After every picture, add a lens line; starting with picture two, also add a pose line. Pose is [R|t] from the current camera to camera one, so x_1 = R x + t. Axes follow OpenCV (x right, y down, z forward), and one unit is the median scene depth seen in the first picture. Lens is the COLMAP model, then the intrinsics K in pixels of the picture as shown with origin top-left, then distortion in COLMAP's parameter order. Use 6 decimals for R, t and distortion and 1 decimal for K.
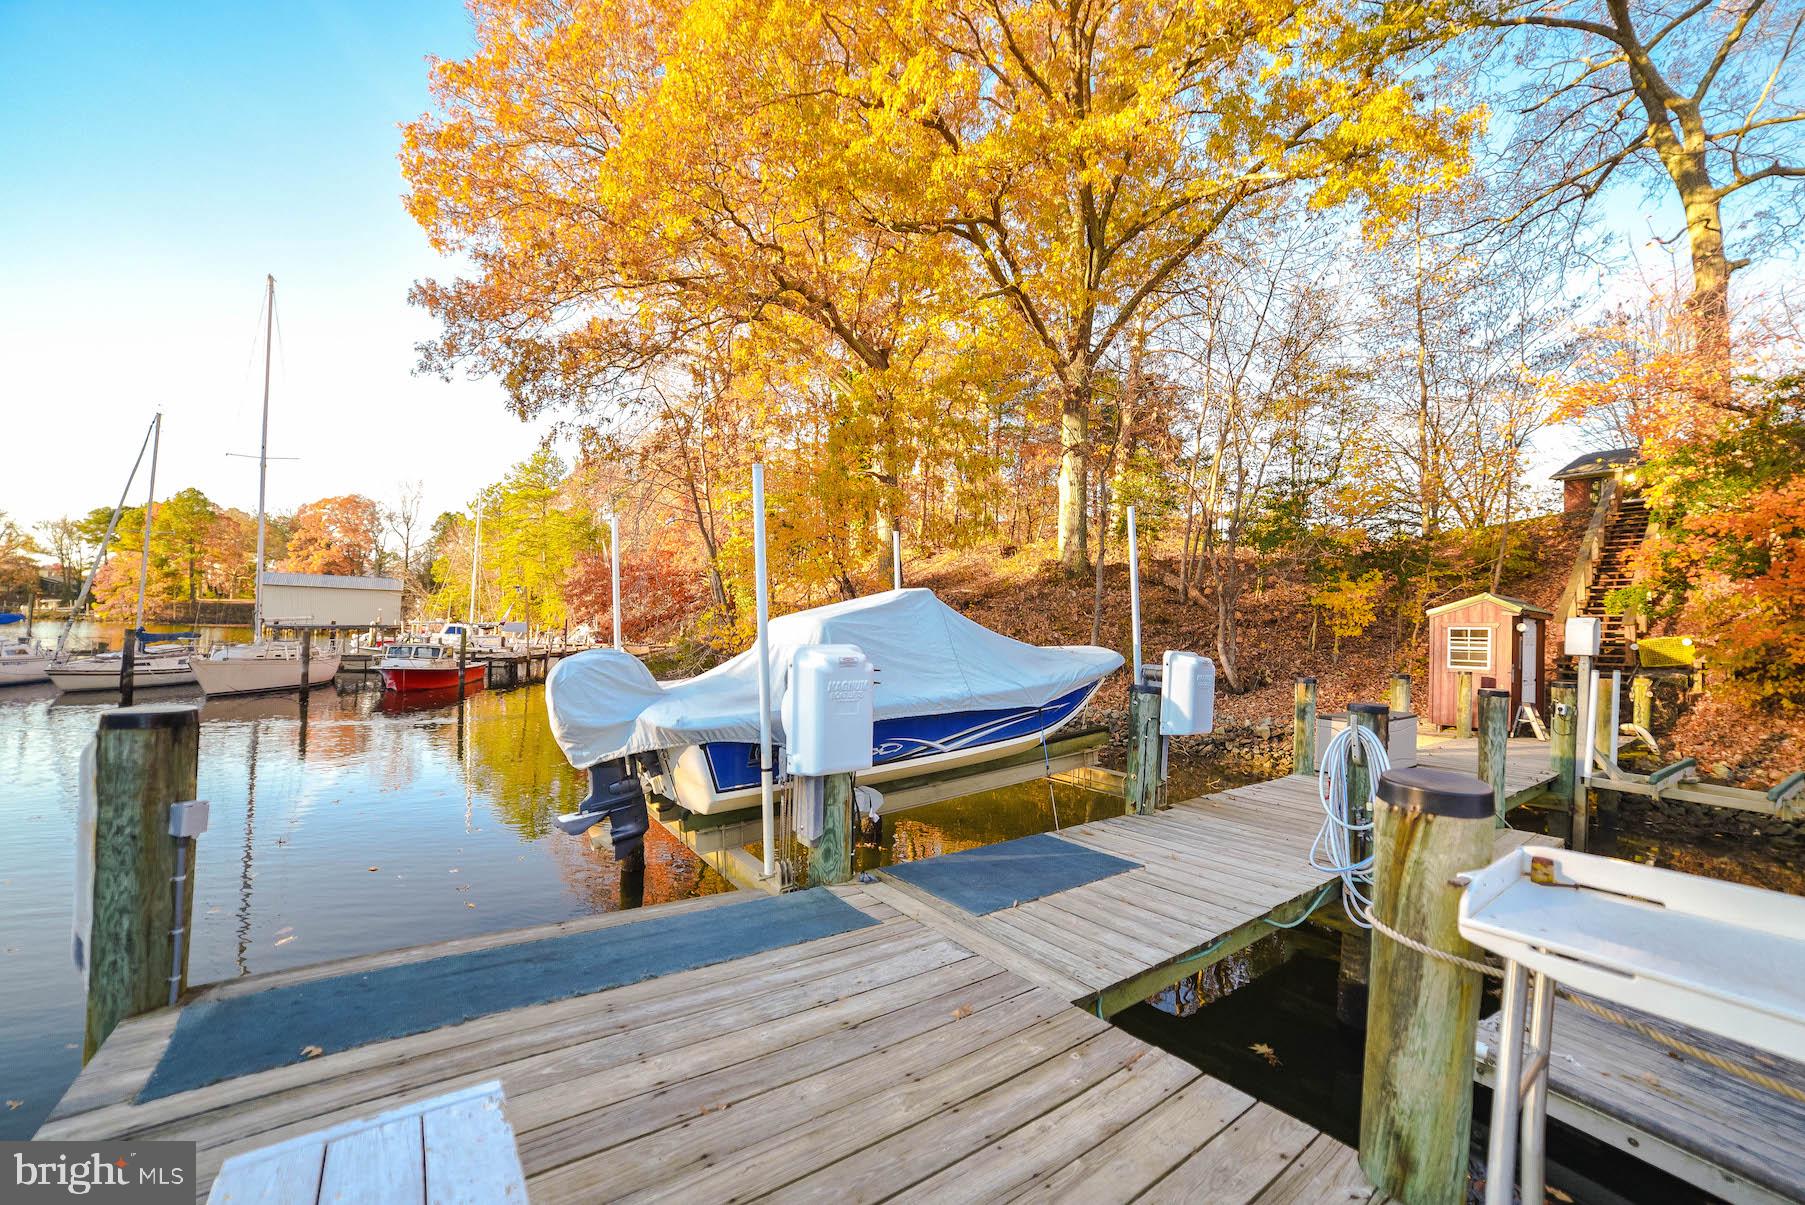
lens RADIAL K [[748.0, 0, 904.5], [0, 748.0, 618.1], [0, 0, 1]] dist [-0.097332, 0.035645]
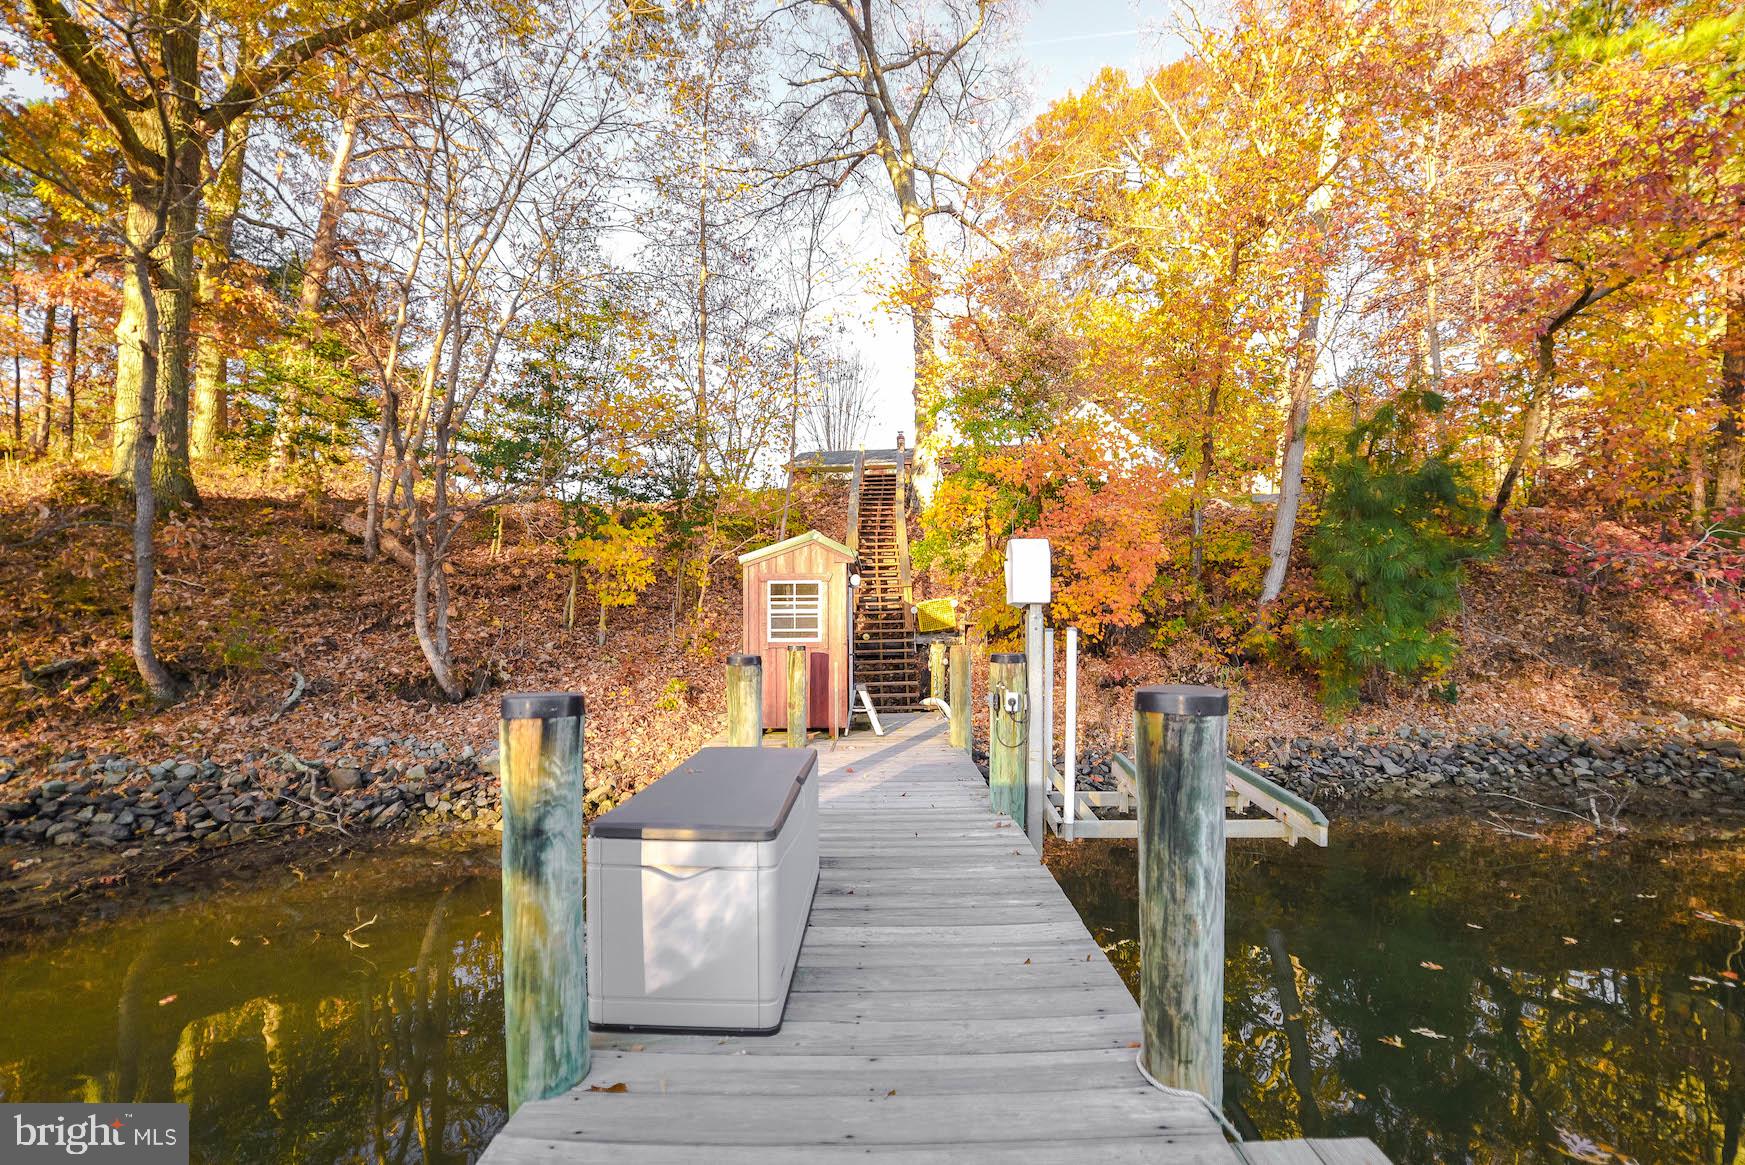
lens RADIAL K [[723.2, 0, 874.4], [0, 723.2, 597.5], [0, 0, 1]] dist [-0.097332, 0.035645]
pose [[0.610246, -0.000067, 0.792212, 0.209280], [0.010663, 0.999910, -0.008129, 0.025488], [-0.792140, 0.013408, 0.610191, 0.371461]]
